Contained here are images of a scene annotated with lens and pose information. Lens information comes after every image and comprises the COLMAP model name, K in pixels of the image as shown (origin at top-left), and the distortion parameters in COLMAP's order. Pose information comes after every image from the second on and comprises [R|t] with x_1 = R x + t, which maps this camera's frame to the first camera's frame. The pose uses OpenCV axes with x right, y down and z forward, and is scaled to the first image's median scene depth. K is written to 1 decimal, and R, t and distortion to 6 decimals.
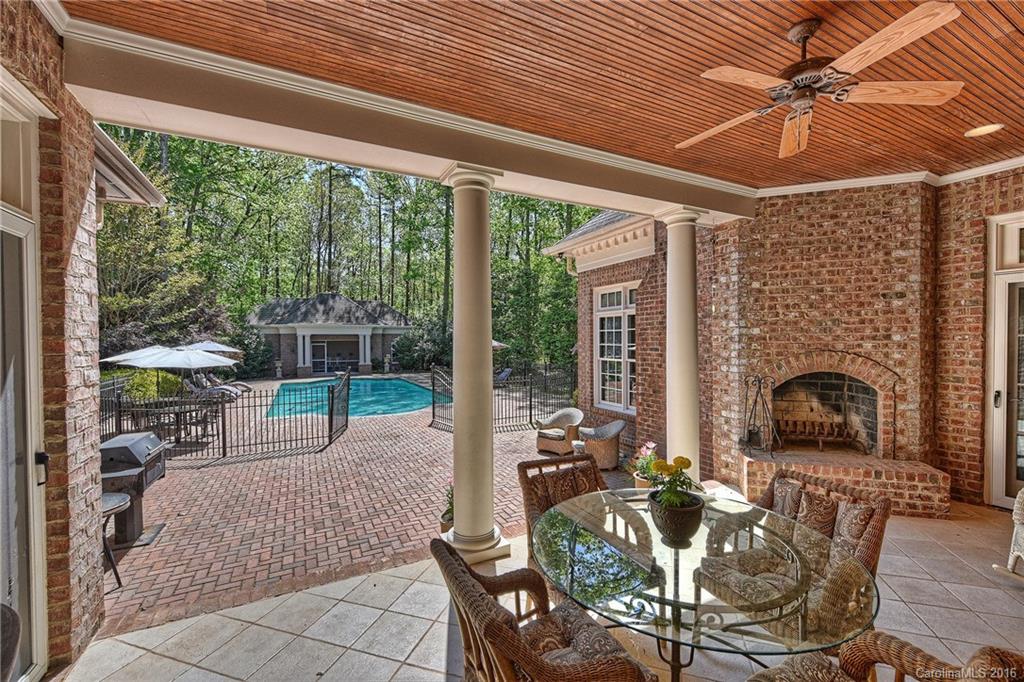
lens RADIAL K [[429.9, 0, 512.2], [0, 429.9, 345.7], [0, 0, 1]] dist [-0.000853, -0.000004]
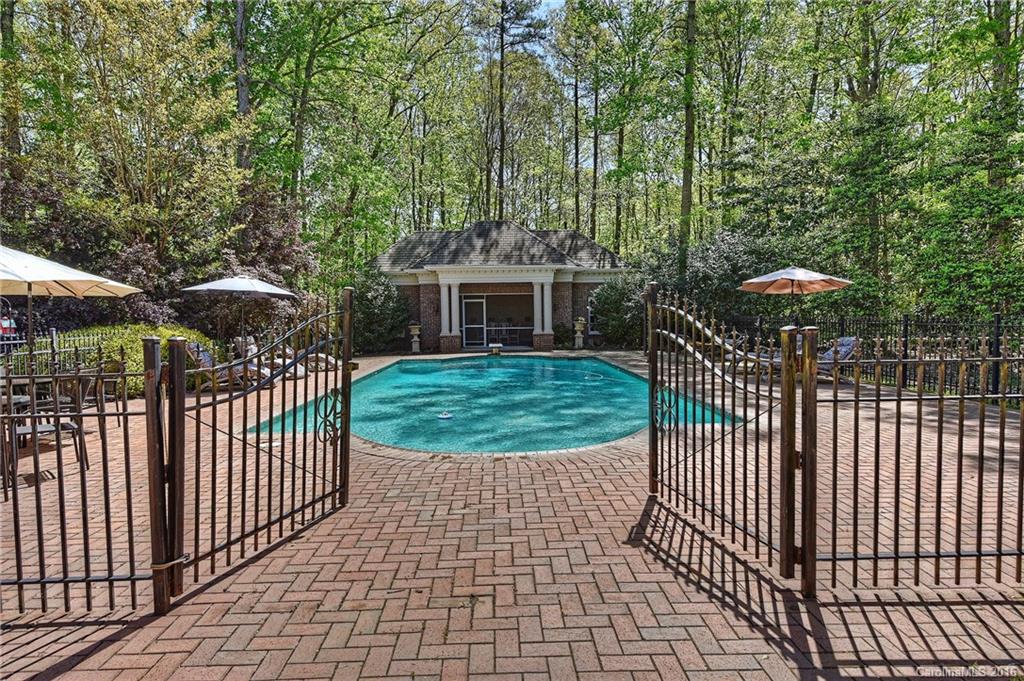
lens RADIAL K [[610.6, 0, 510.2], [0, 610.6, 338.1], [0, 0, 1]] dist [0.001514, -0.000312]
pose [[0.910615, 0.013618, -0.413031, -0.038175], [-0.000252, 0.999475, 0.032400, 0.022009], [0.413255, -0.029400, 0.910141, 0.218947]]
